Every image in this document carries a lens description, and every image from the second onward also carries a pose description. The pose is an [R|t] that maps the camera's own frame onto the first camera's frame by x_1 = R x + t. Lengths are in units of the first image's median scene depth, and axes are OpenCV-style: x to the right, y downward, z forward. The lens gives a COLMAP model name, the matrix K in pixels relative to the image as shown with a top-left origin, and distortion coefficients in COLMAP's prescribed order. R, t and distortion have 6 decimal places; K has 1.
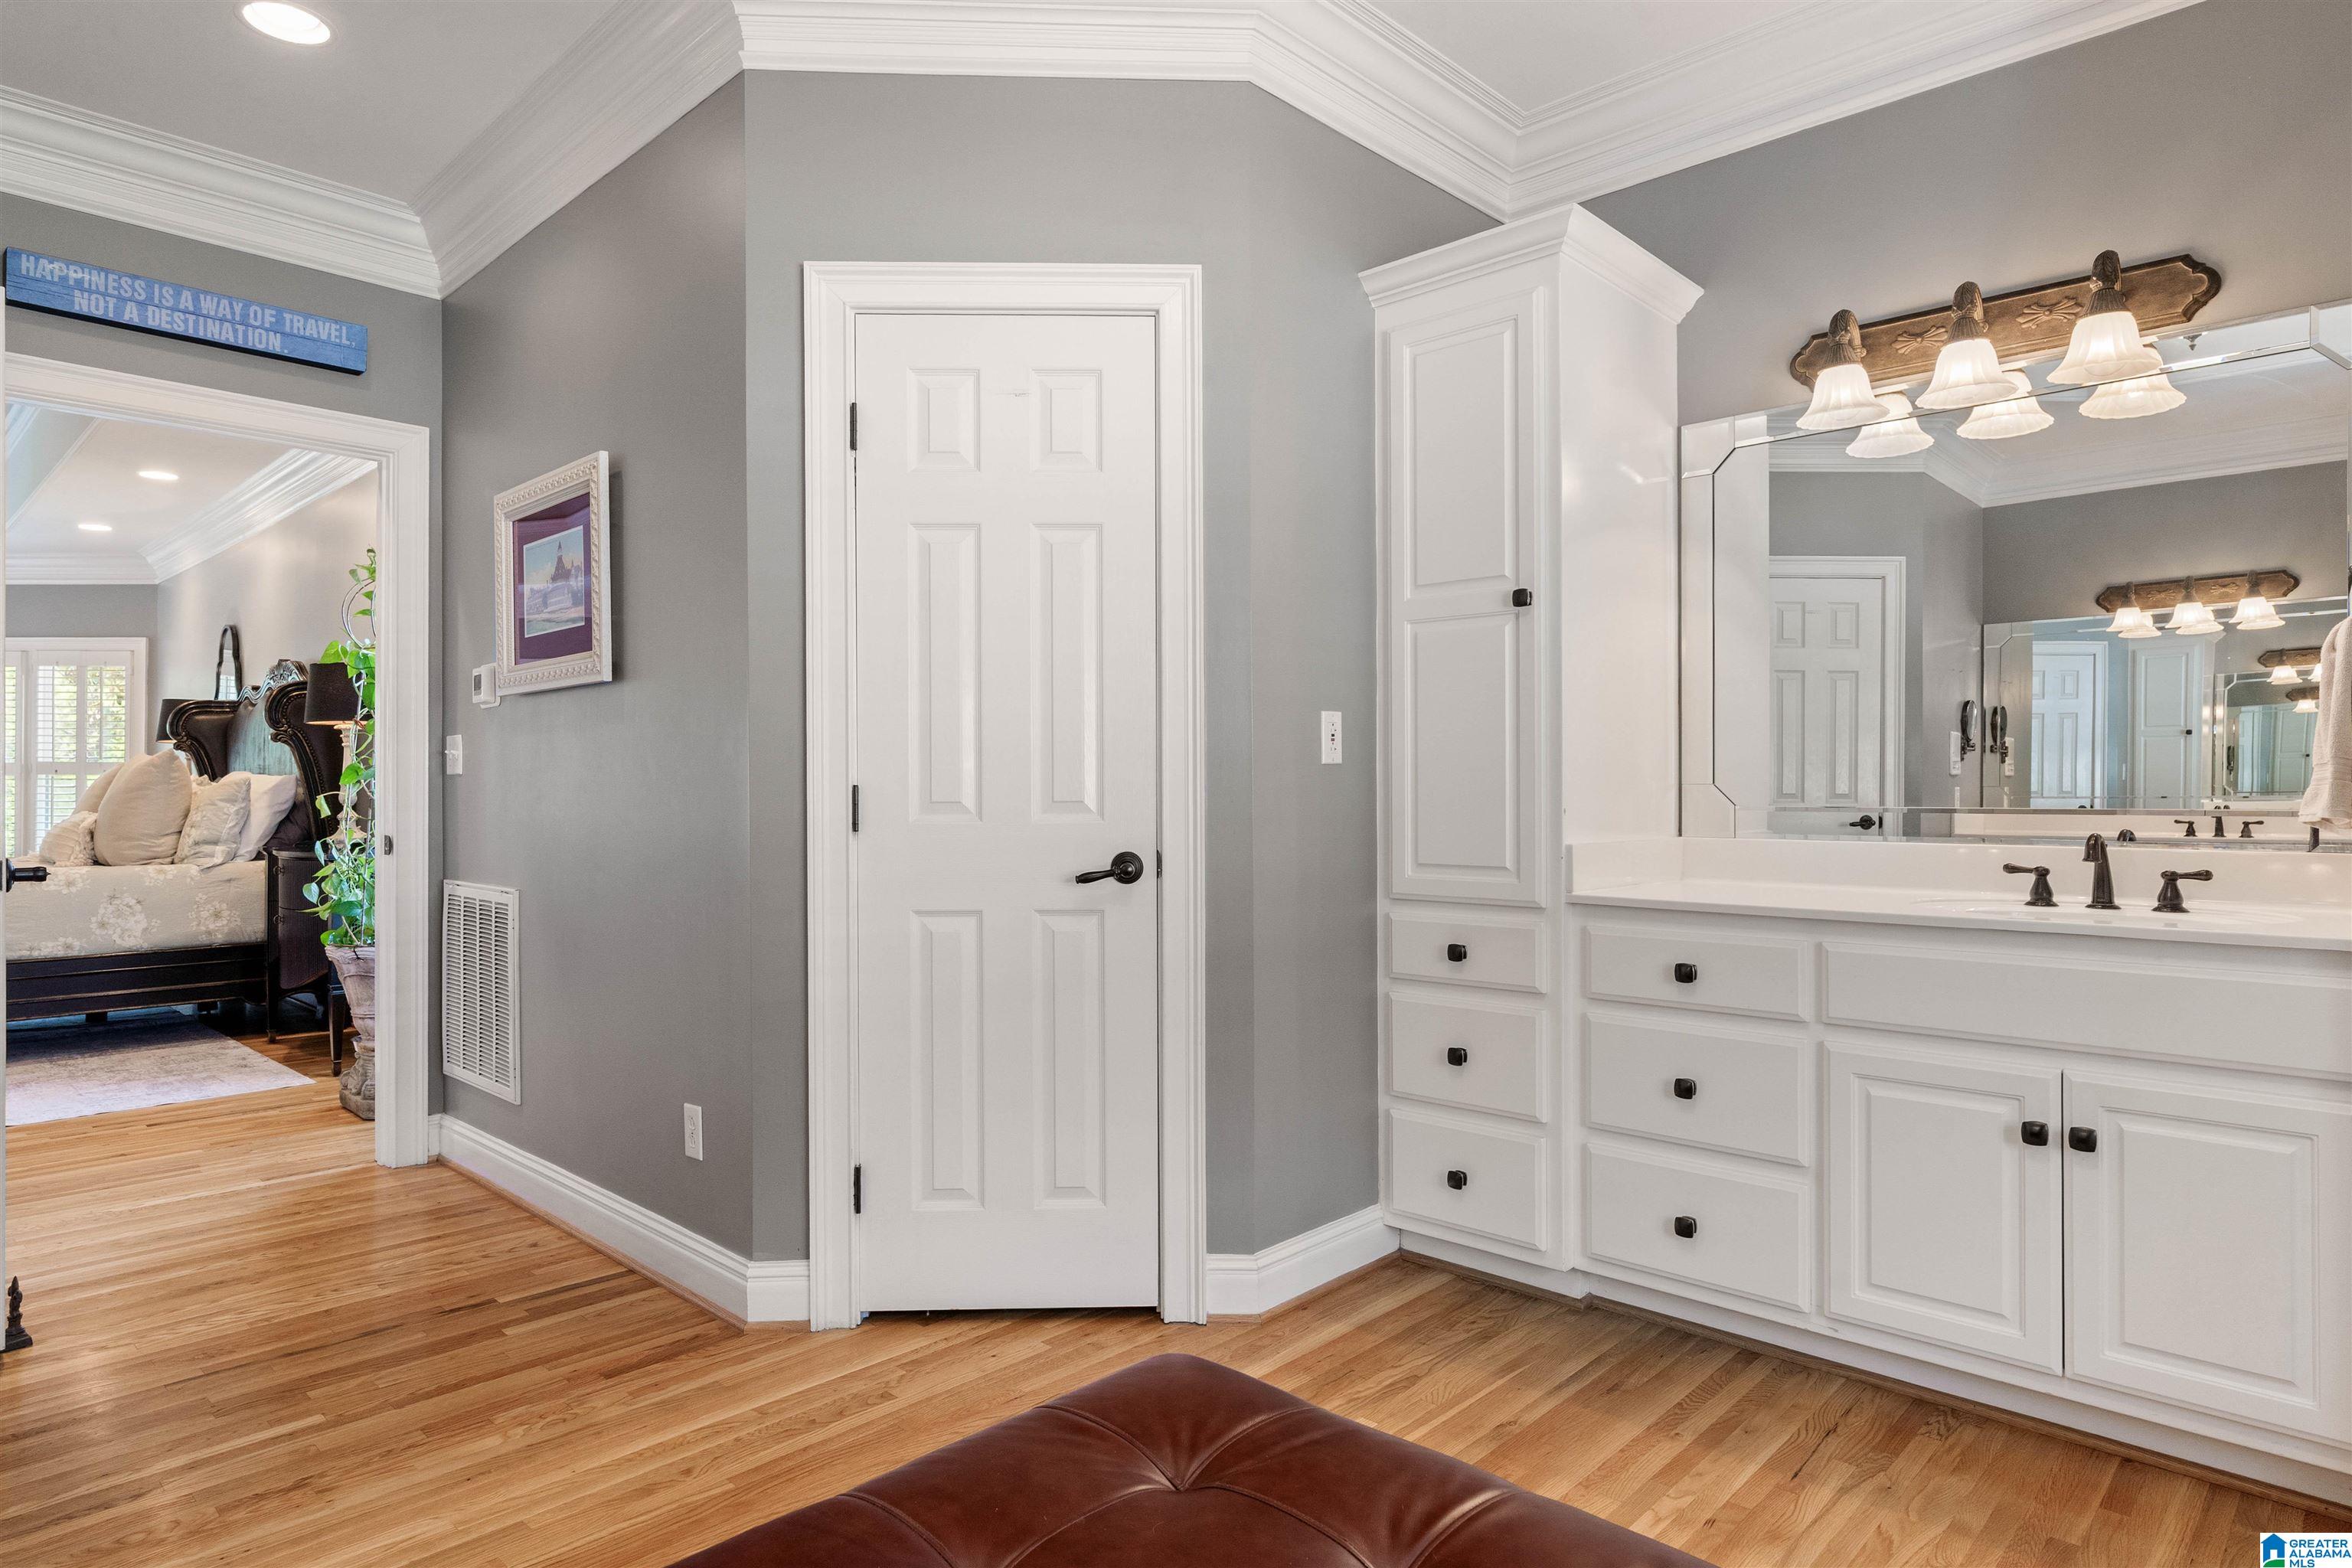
lens RADIAL K [[1324.0, 0, 1176.9], [0, 1324.0, 788.1], [0, 0, 1]] dist [0.005120, -0.002113]
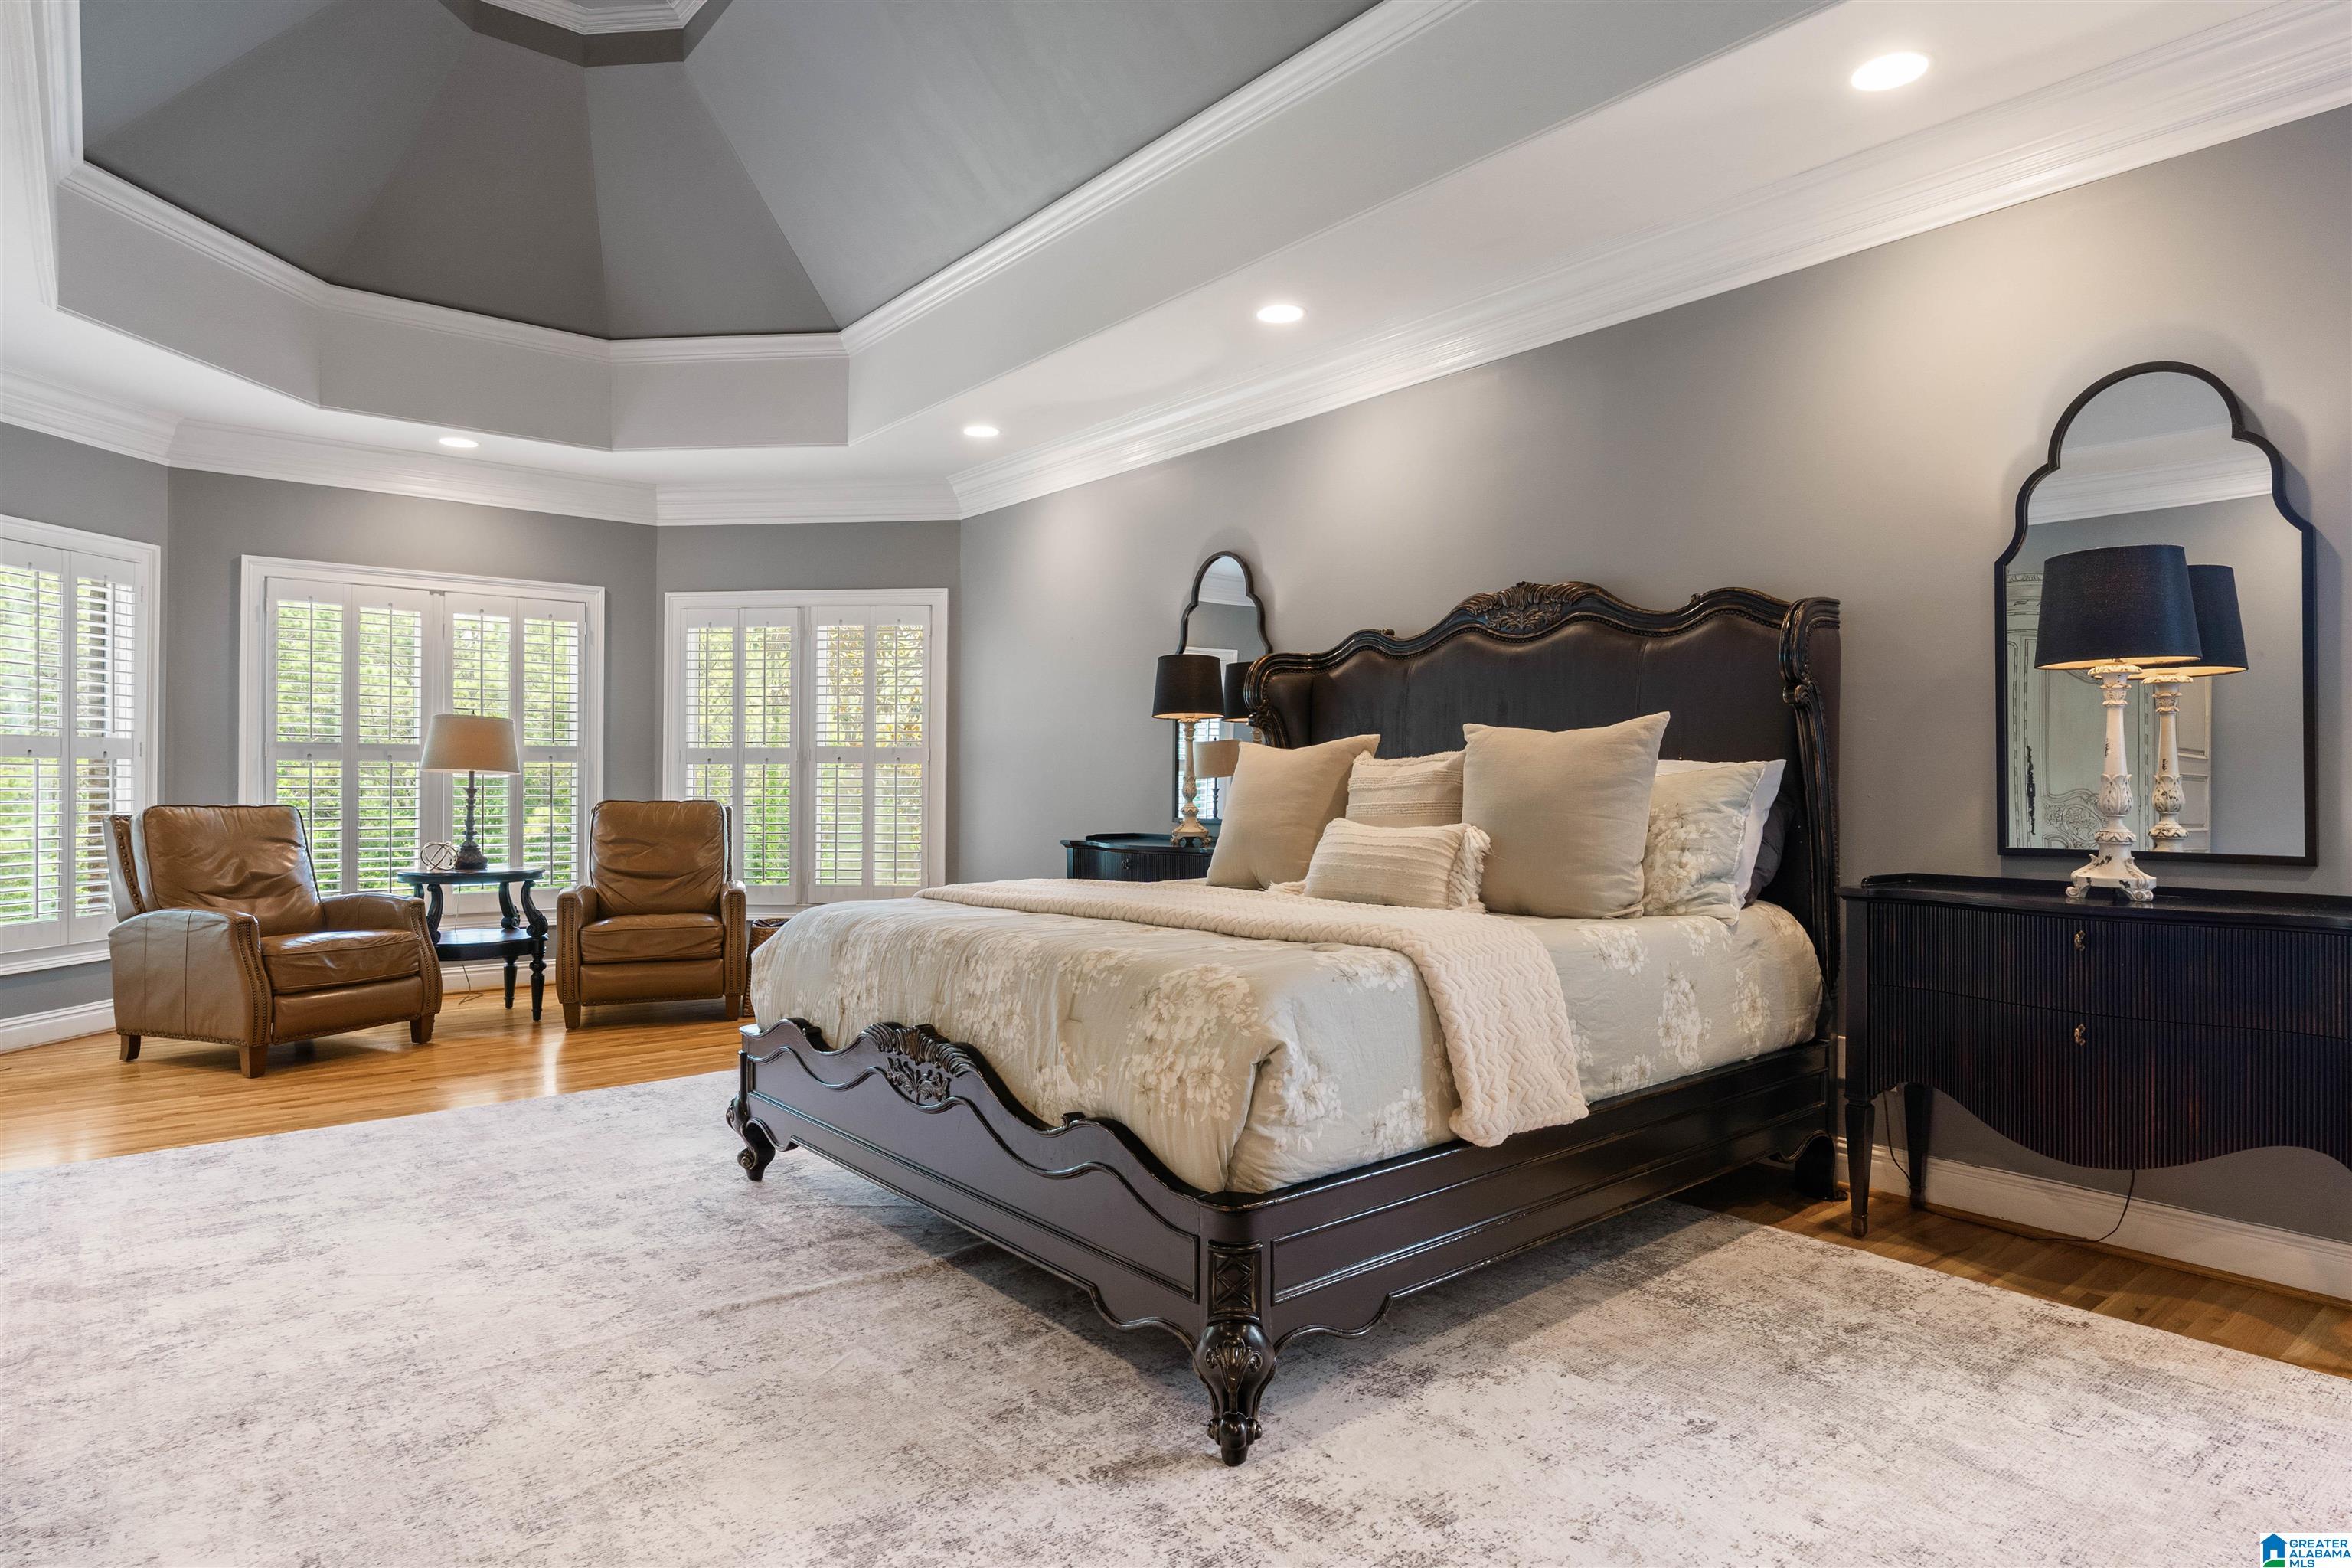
lens RADIAL K [[1324.0, 0, 1181.8], [0, 1324.0, 778.4], [0, 0, 1]] dist [0.005120, -0.002113]
pose [[0.990997, 0.002982, -0.133854, -0.884259], [-0.003333, 0.999992, -0.002394, 0.000373], [0.133846, 0.002818, 0.990998, 0.402954]]
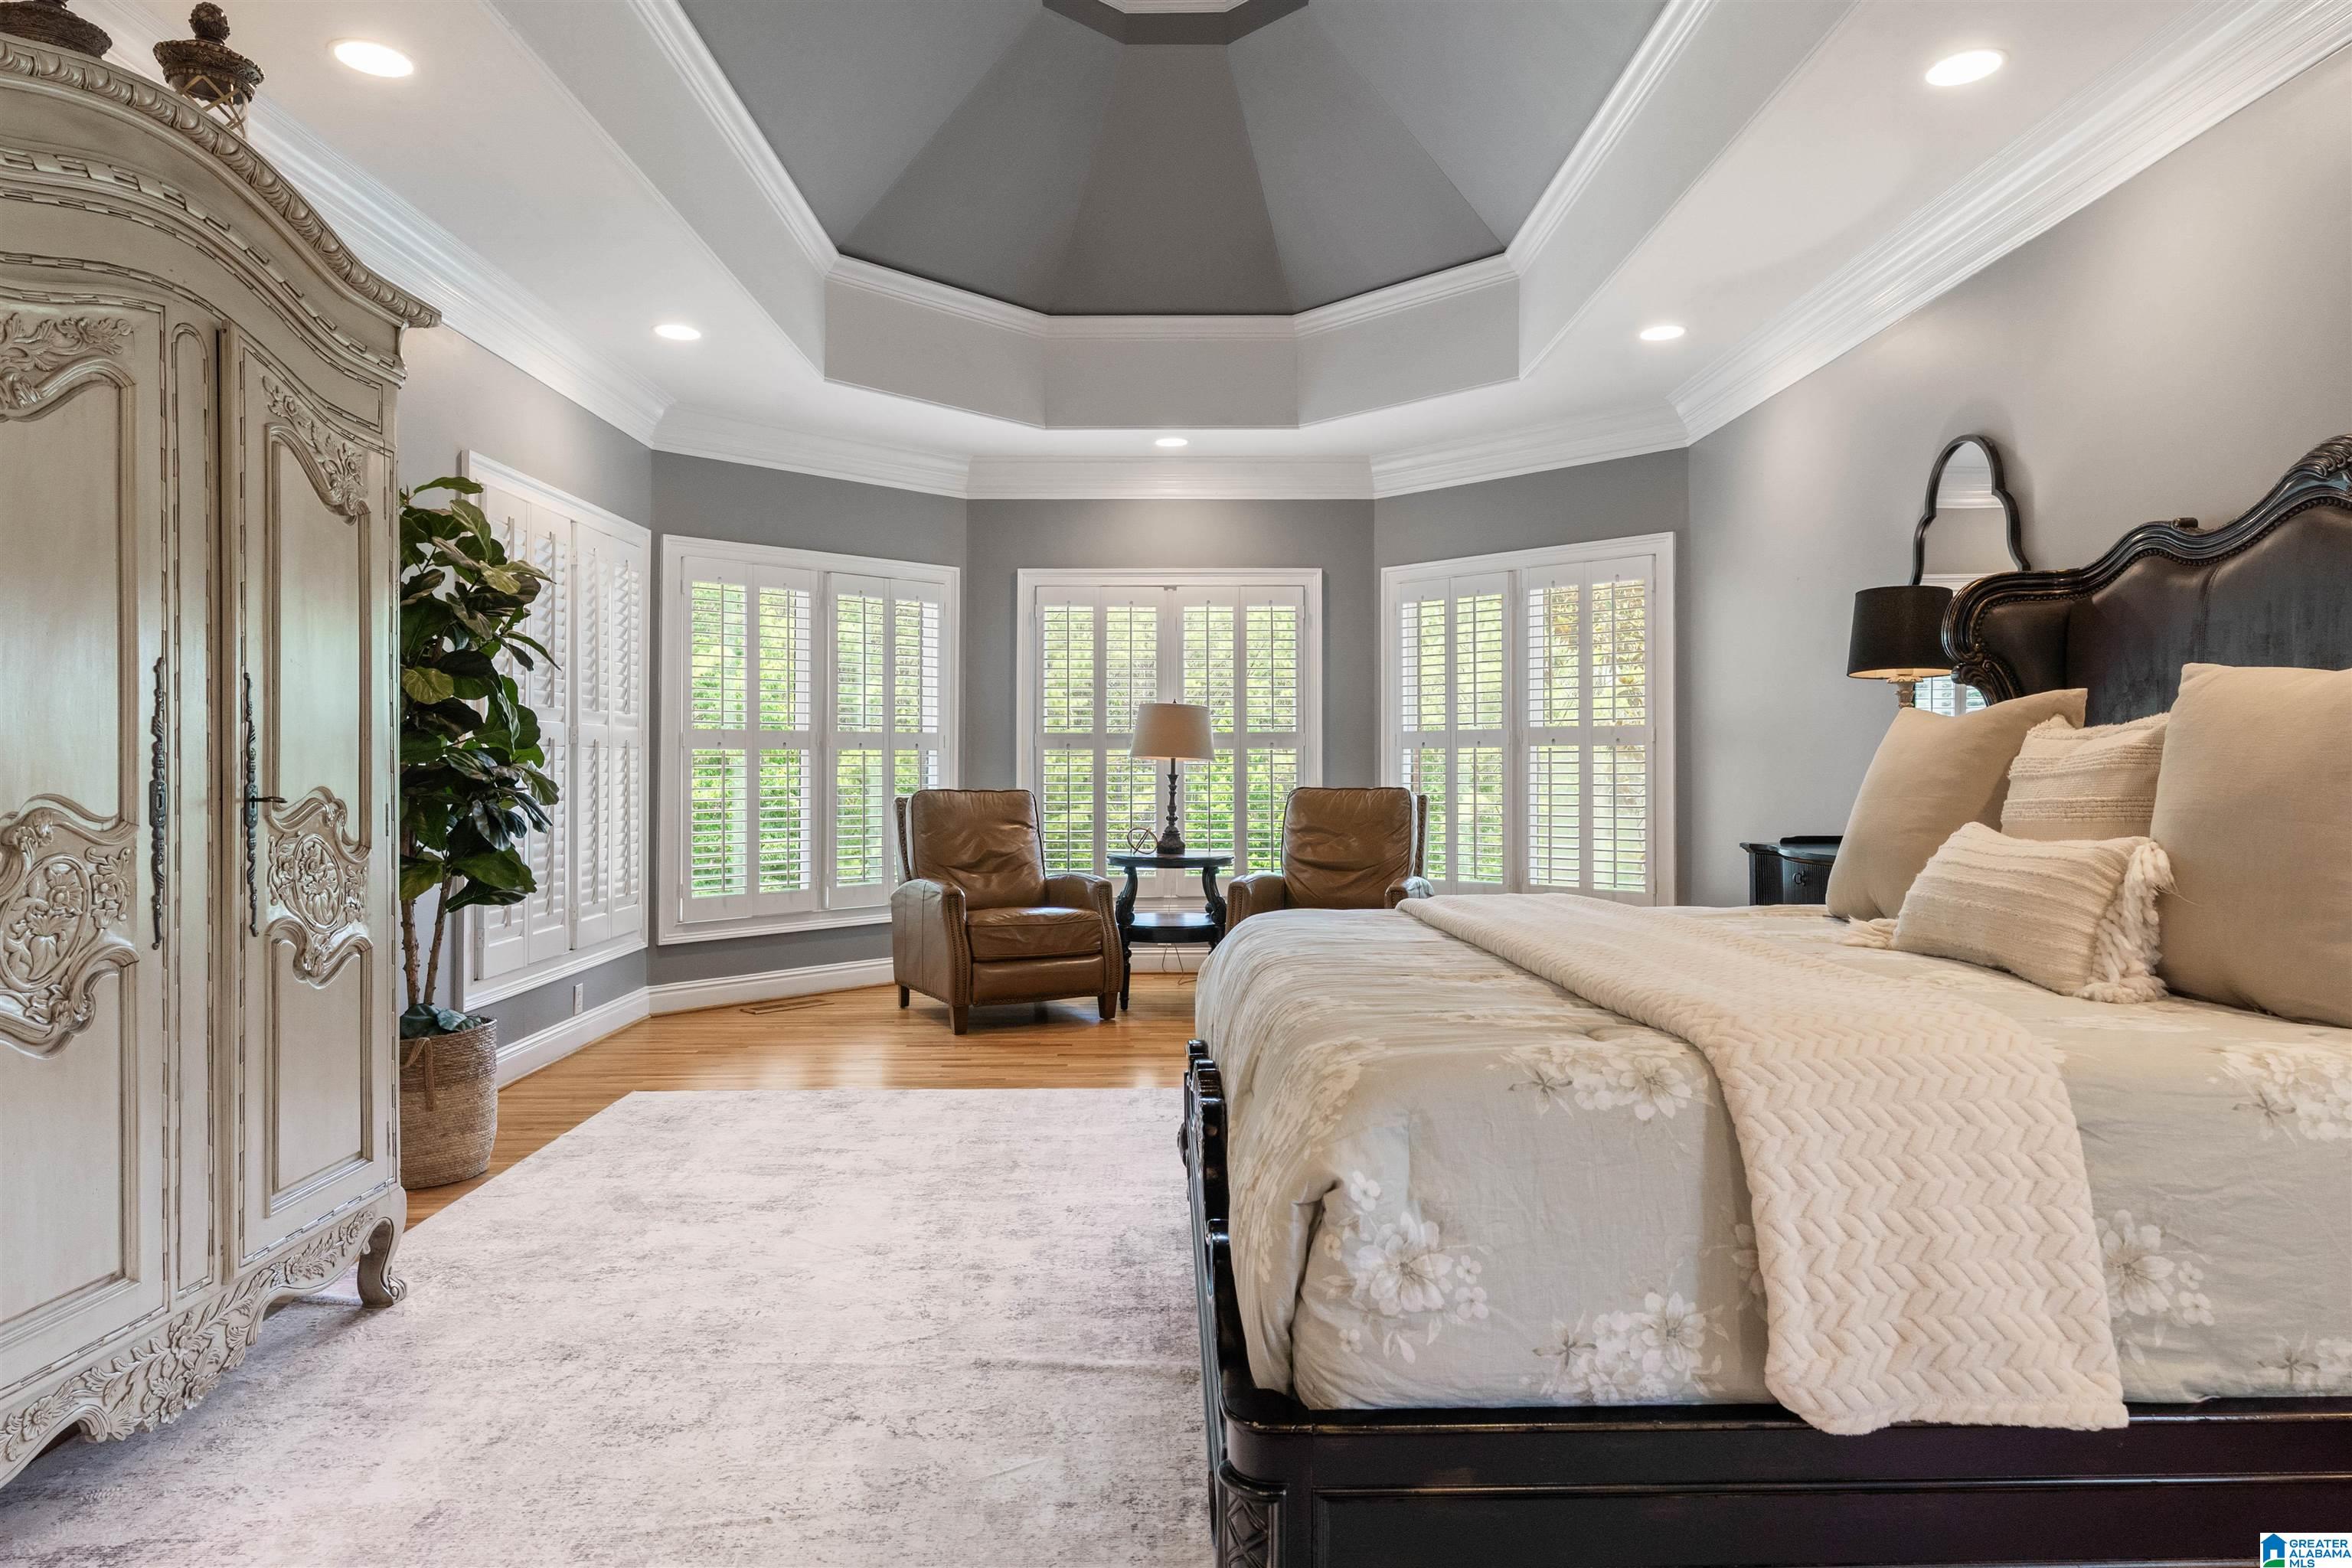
lens RADIAL K [[1415.7, 0, 1171.5], [0, 1415.7, 733.9], [0, 0, 1]] dist [-0.000772, 0.003249]
pose [[0.688070, -0.017366, -0.725436, -0.740014], [0.001589, 0.999747, -0.022425, -0.000024], [0.725642, 0.014277, 0.687924, 0.581792]]
